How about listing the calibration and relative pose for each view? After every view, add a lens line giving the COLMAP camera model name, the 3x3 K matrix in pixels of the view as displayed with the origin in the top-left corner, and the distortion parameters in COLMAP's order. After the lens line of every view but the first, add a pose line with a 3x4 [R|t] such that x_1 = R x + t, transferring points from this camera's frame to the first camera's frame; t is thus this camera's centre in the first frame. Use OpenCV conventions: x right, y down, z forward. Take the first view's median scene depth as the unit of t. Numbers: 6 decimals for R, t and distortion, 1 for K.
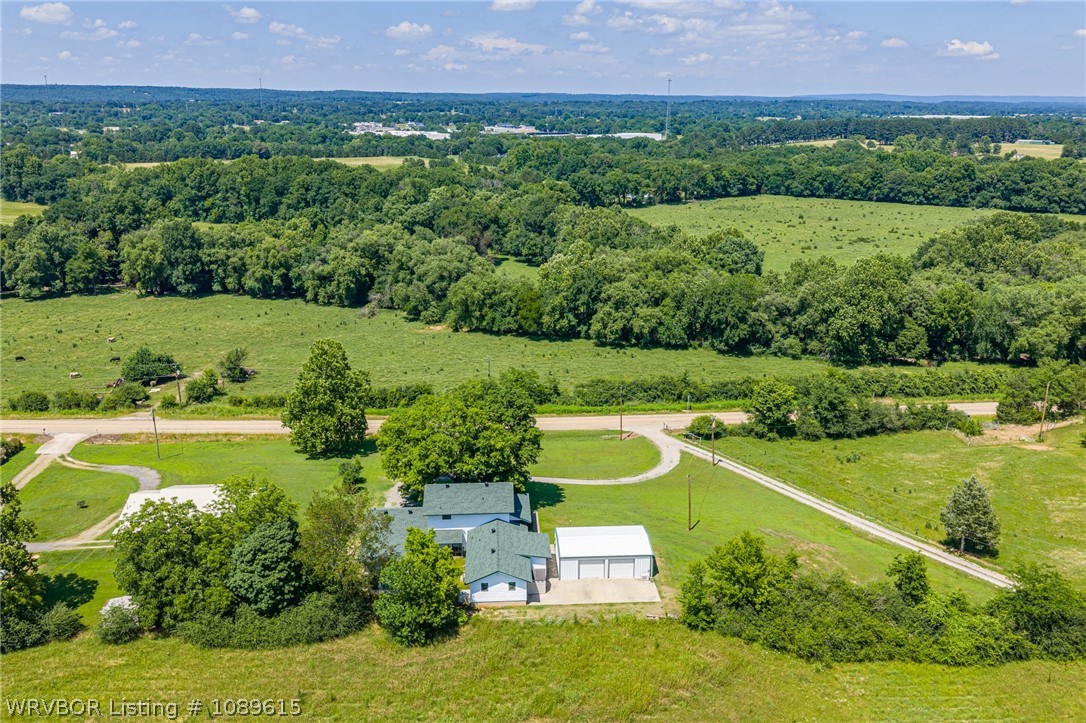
lens RADIAL K [[899.2, 0, 546.9], [0, 899.2, 357.9], [0, 0, 1]] dist [0.025611, -0.043600]
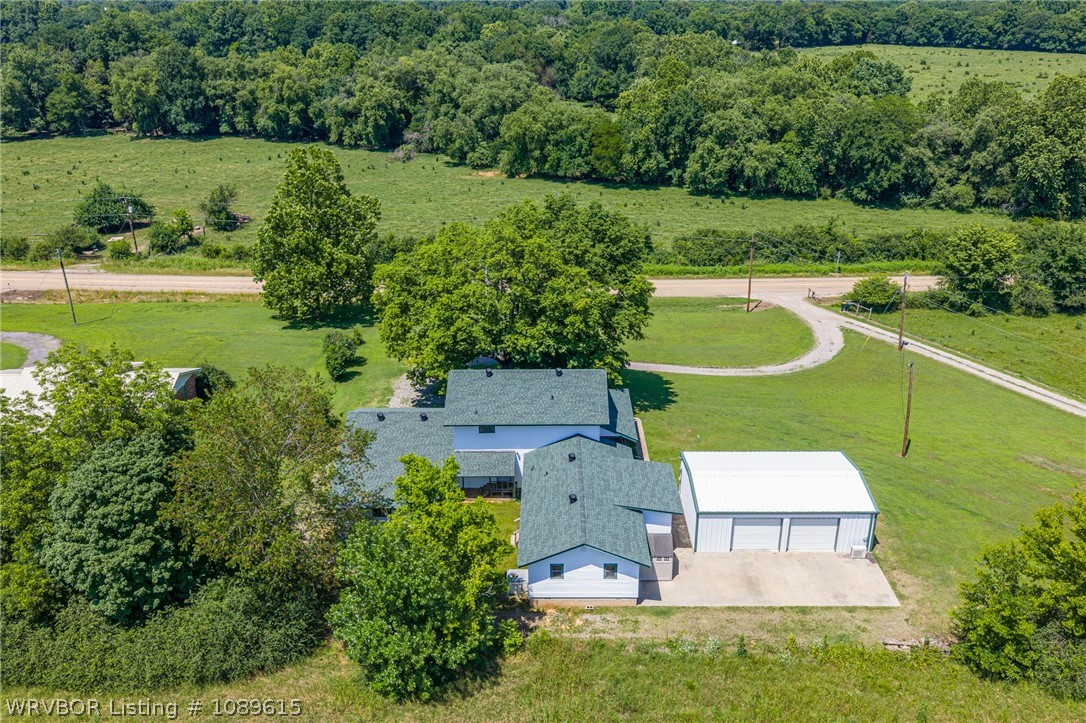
lens RADIAL K [[900.1, 0, 546.3], [0, 900.1, 358.1], [0, 0, 1]] dist [0.013331, -0.022418]
pose [[0.997851, 0.020280, -0.062307, -0.020219], [-0.012345, 0.992056, 0.125190, 0.031398], [0.064351, -0.124151, 0.990174, 0.225992]]
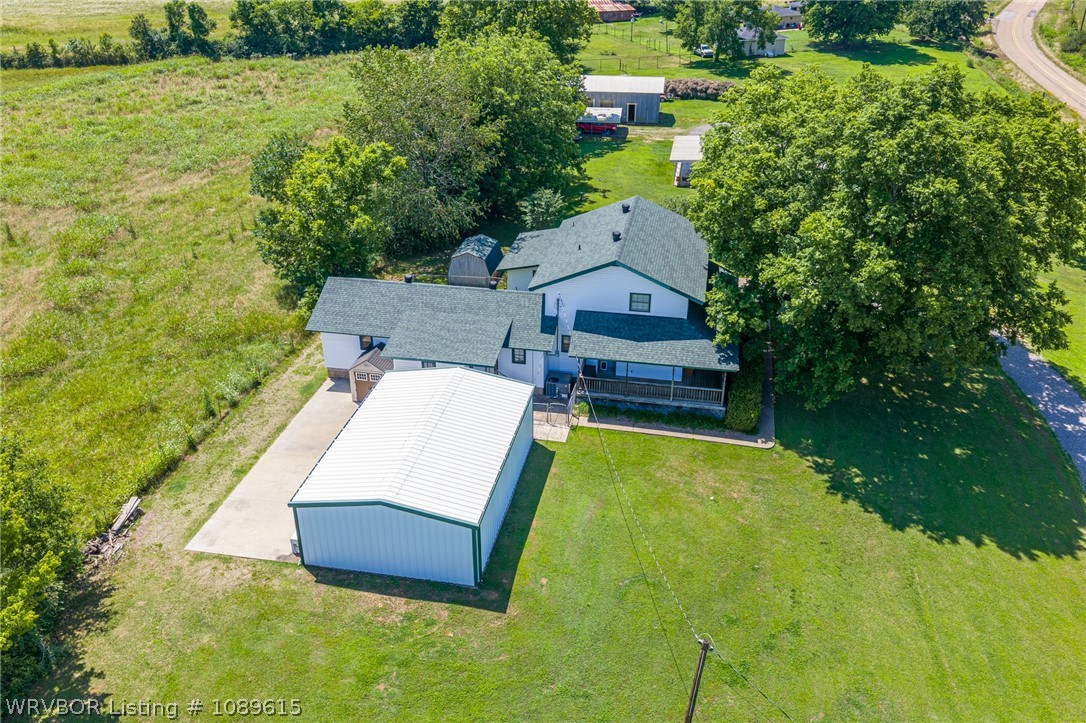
lens RADIAL K [[900.1, 0, 546.3], [0, 900.1, 358.1], [0, 0, 1]] dist [0.013331, -0.022418]
pose [[-0.245751, 0.446032, -0.860617, 0.168939], [-0.264756, 0.823200, 0.502241, -0.008856], [0.932476, 0.351279, -0.084213, 0.516954]]
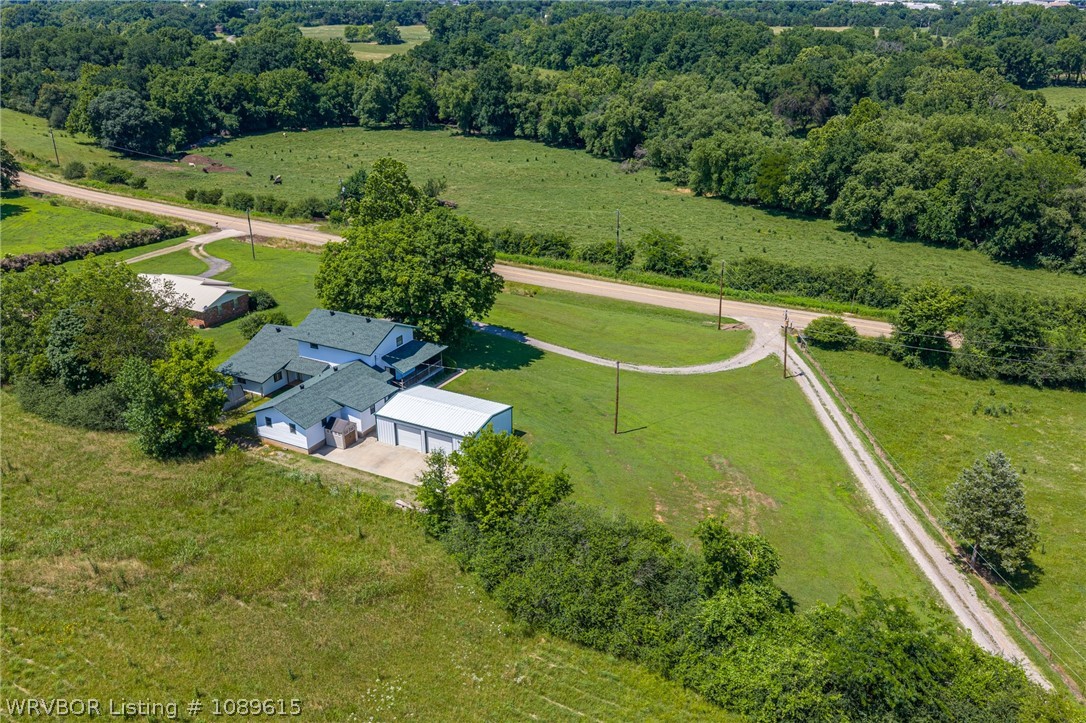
lens RADIAL K [[900.1, 0, 546.3], [0, 900.1, 358.1], [0, 0, 1]] dist [0.013331, -0.022418]
pose [[0.855487, 0.197195, -0.478807, 0.251470], [-0.137801, 0.978005, 0.156579, 0.009129], [0.499152, -0.067972, 0.863844, 0.170894]]
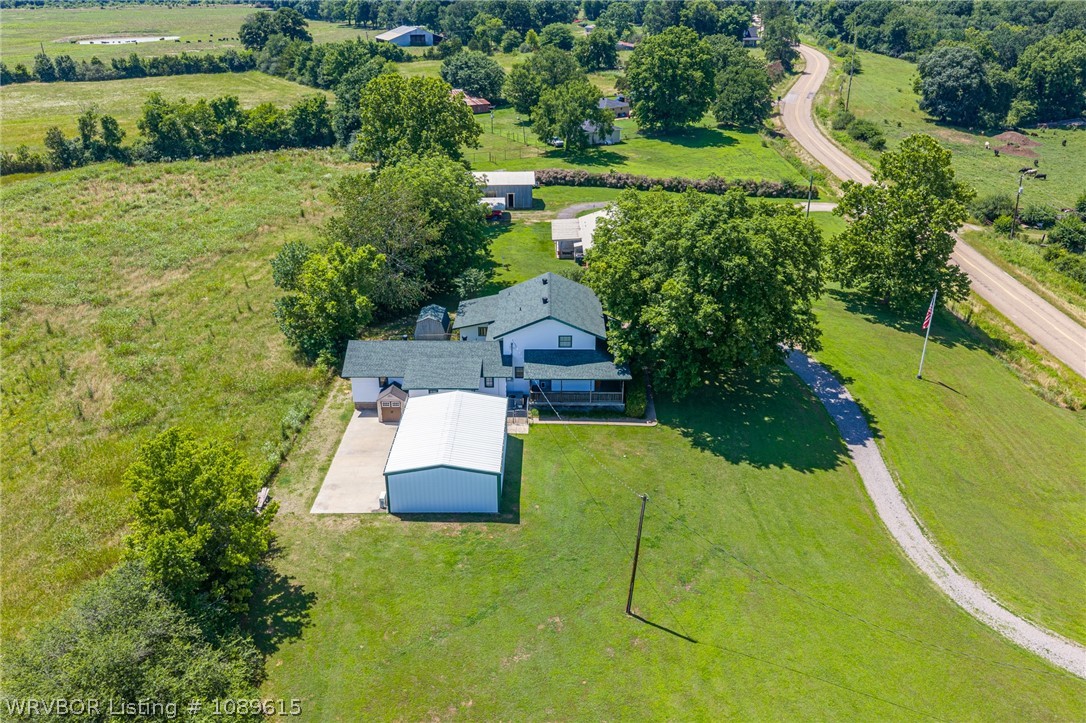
lens RADIAL K [[900.1, 0, 546.3], [0, 900.1, 358.1], [0, 0, 1]] dist [0.013331, -0.022418]
pose [[-0.064777, 0.401007, -0.913782, 0.277894], [-0.271512, 0.874076, 0.402830, -0.044184], [0.960253, 0.274197, 0.052259, 0.493229]]
